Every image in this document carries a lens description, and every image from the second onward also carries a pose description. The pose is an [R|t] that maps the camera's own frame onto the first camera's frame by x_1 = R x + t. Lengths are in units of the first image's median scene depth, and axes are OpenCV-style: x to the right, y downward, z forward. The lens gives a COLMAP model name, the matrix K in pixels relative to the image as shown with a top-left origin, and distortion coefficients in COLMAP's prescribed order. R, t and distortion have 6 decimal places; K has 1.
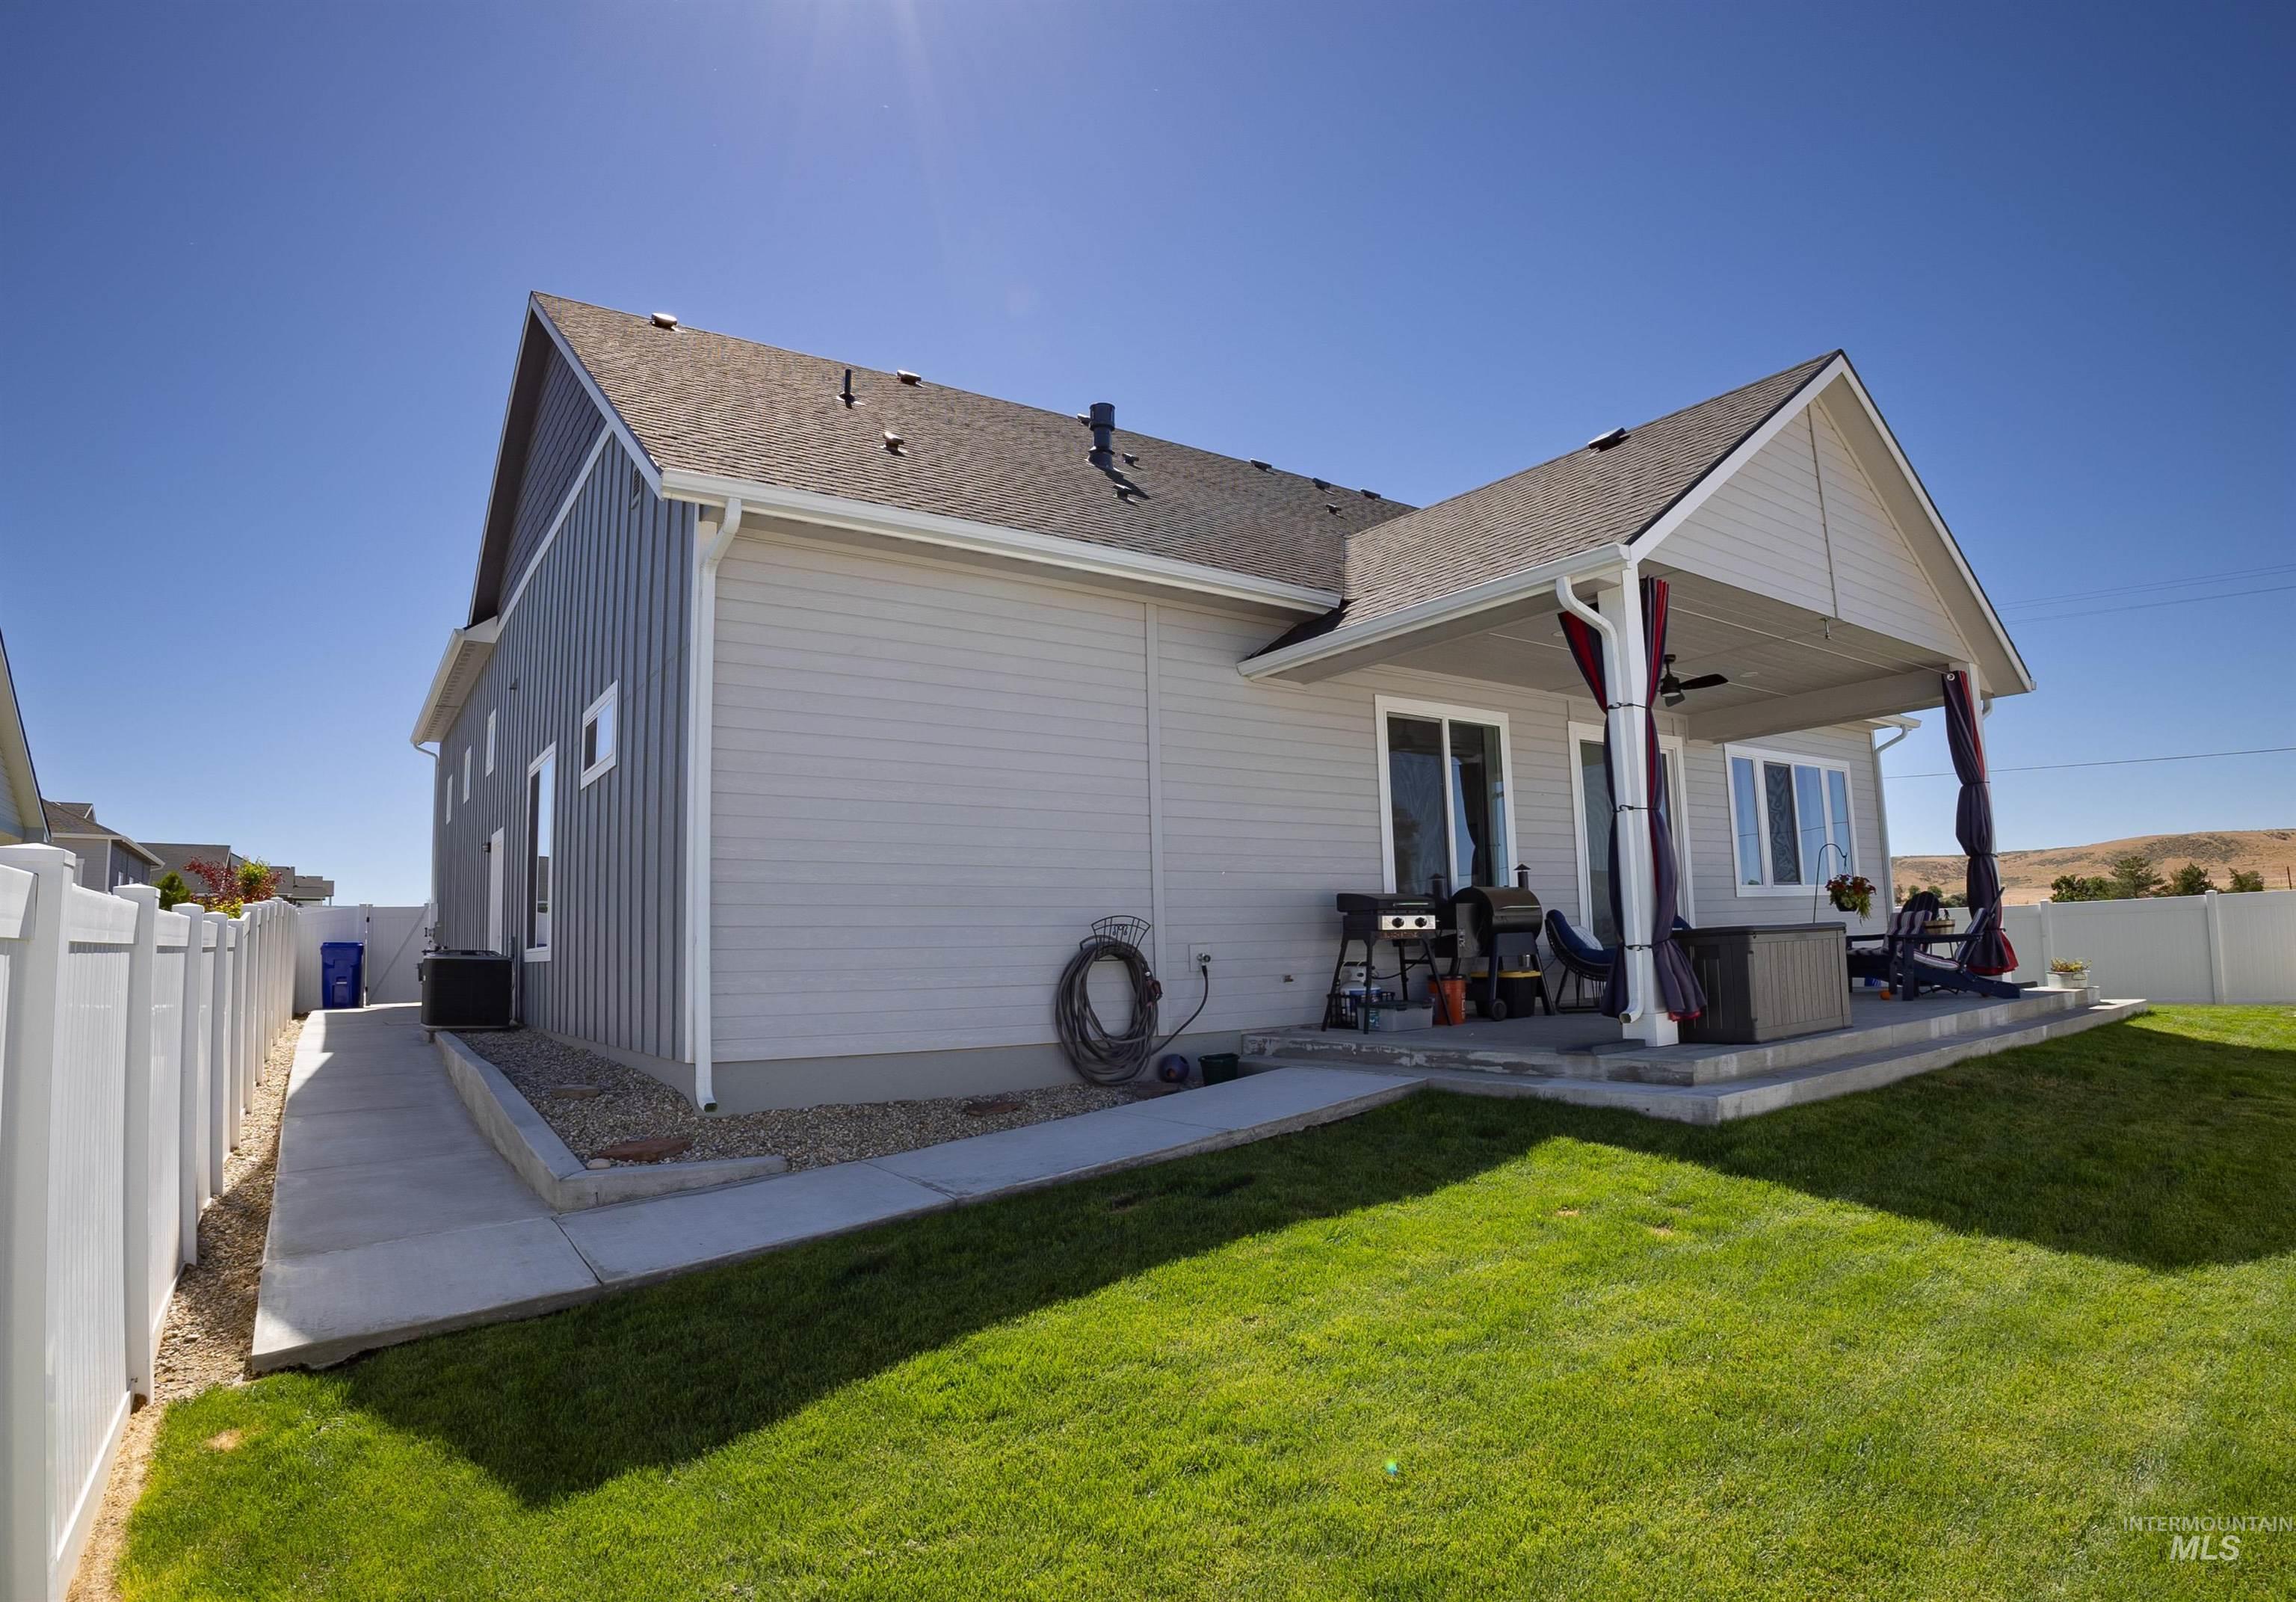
lens RADIAL K [[1233.4, 0, 1148.0], [0, 1233.4, 801.0], [0, 0, 1]] dist [-0.166765, 0.057820]
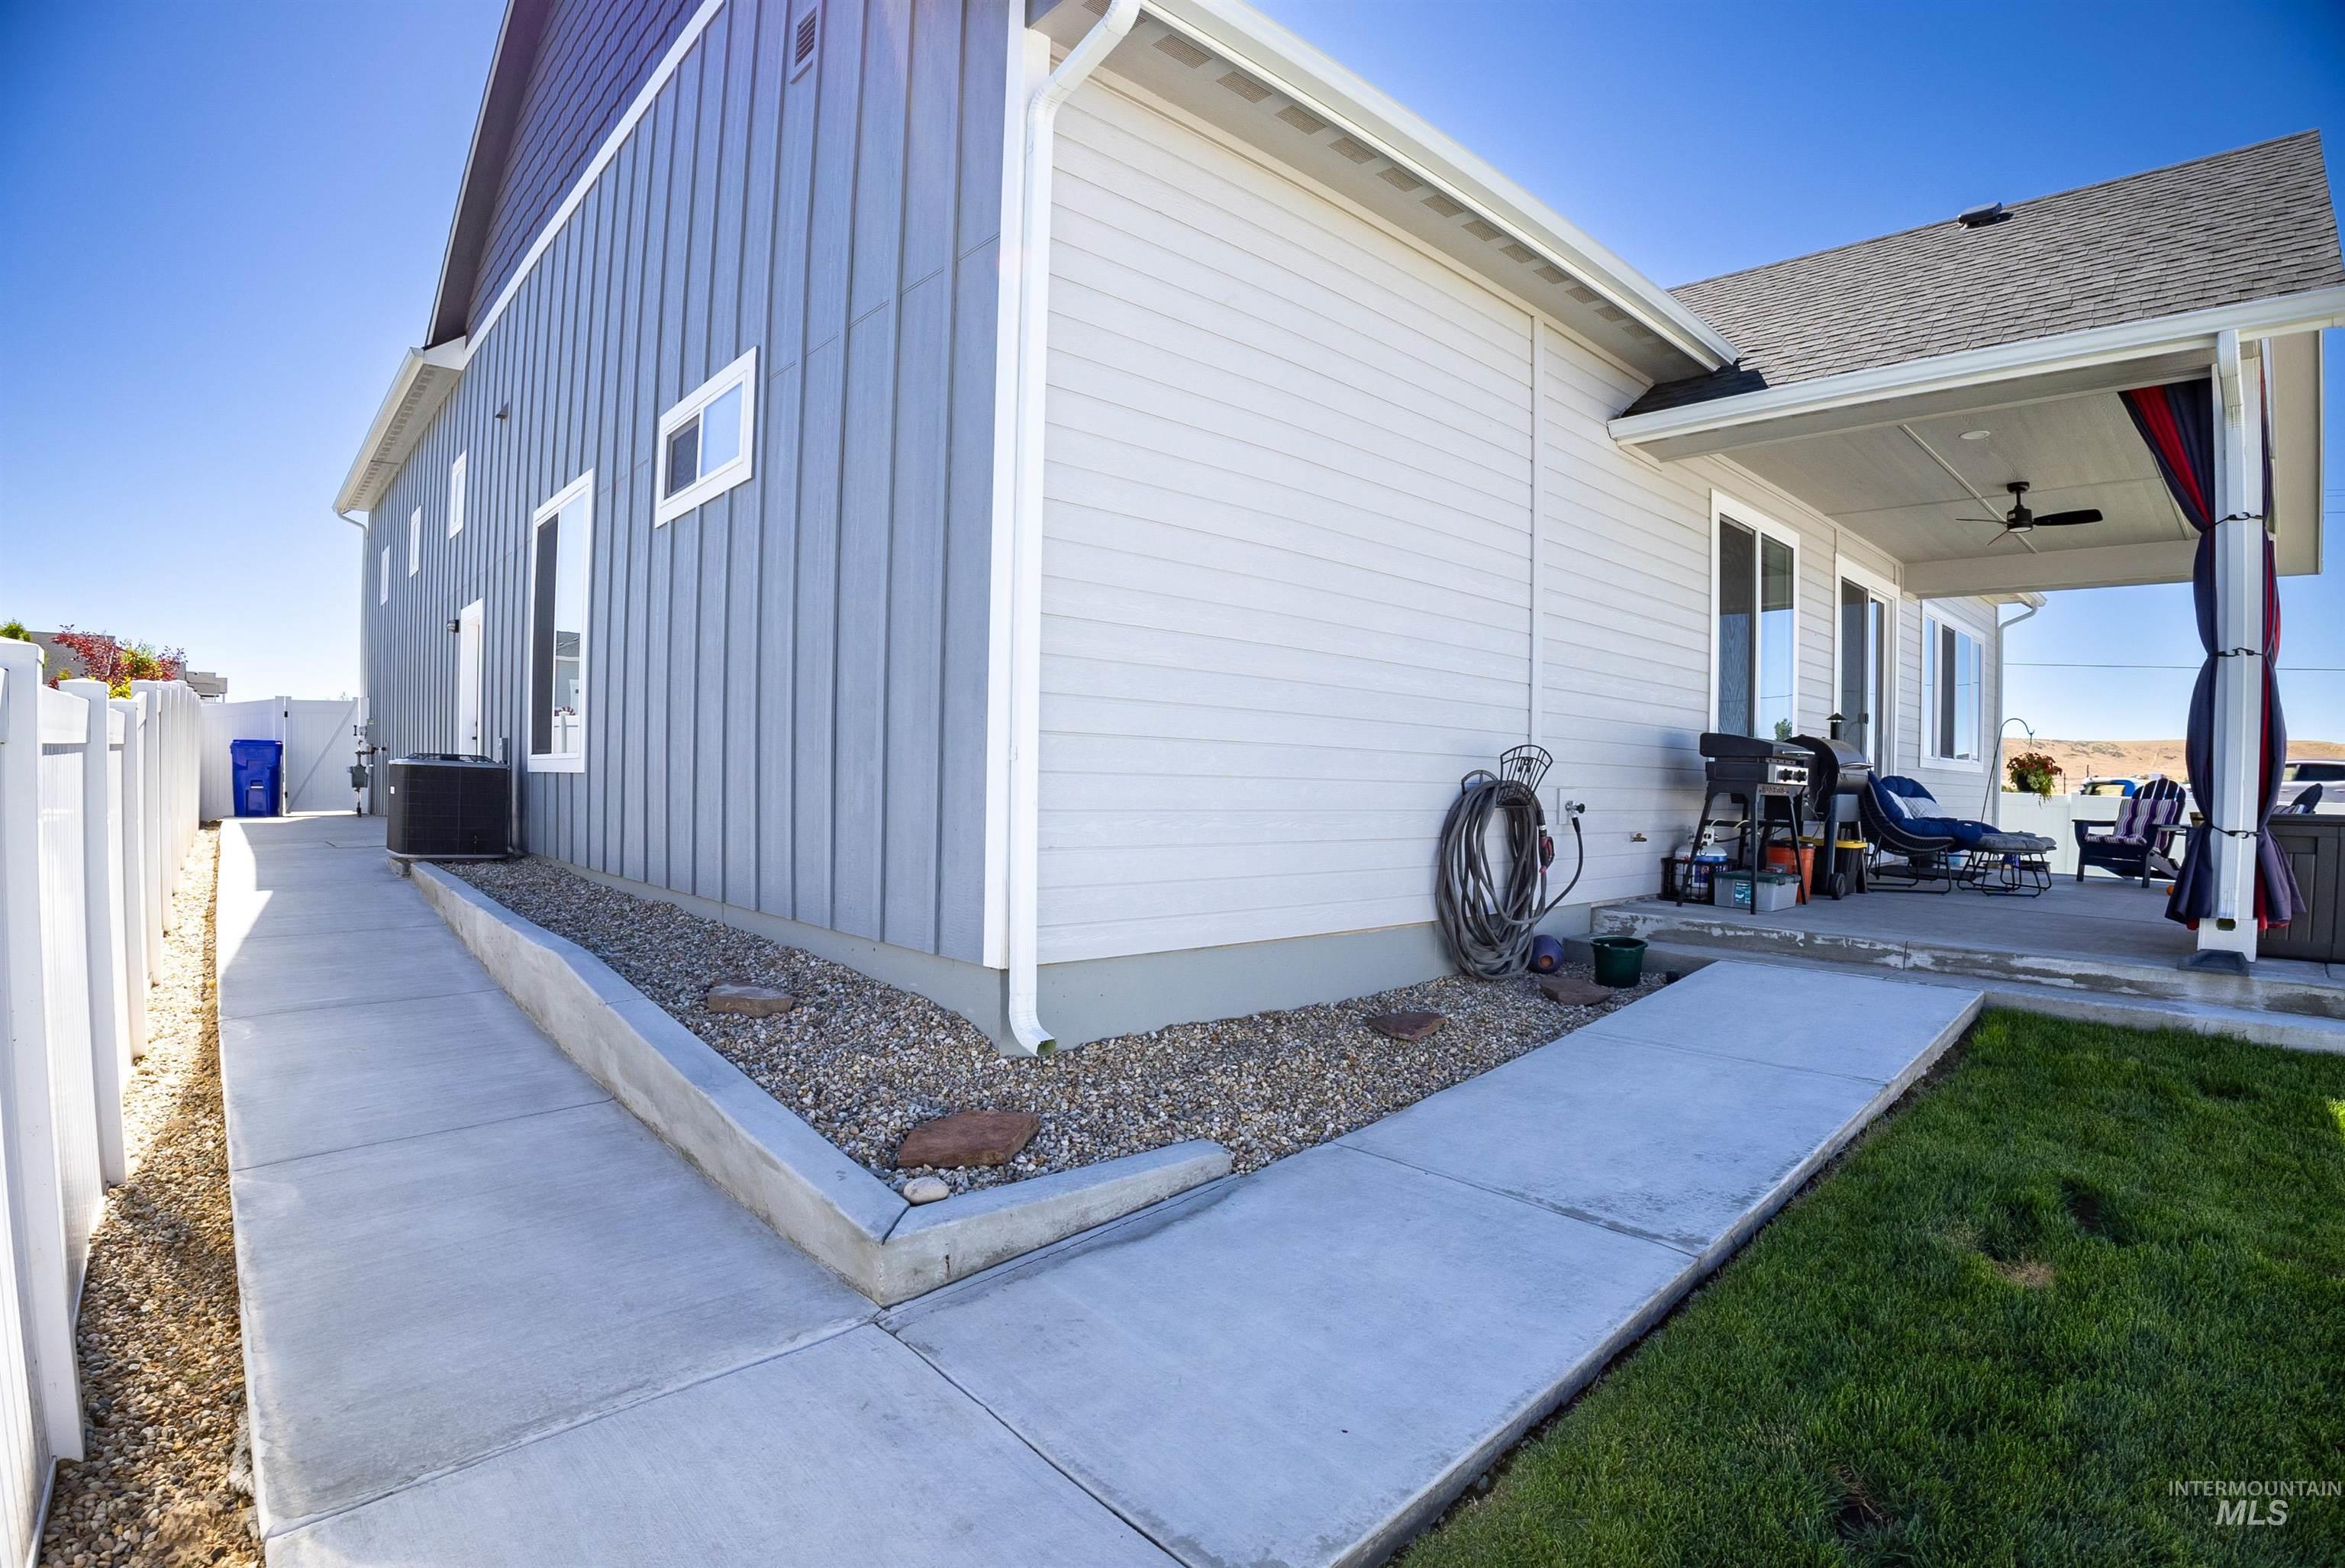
lens RADIAL K [[1168.0, 0, 1186.1], [0, 1168.0, 810.8], [0, 0, 1]] dist [-0.157263, 0.040058]
pose [[0.990802, 0.045865, 0.127306, -0.248468], [-0.064206, 0.987502, 0.143932, 0.039598], [-0.119114, -0.150782, 0.981365, 0.306293]]
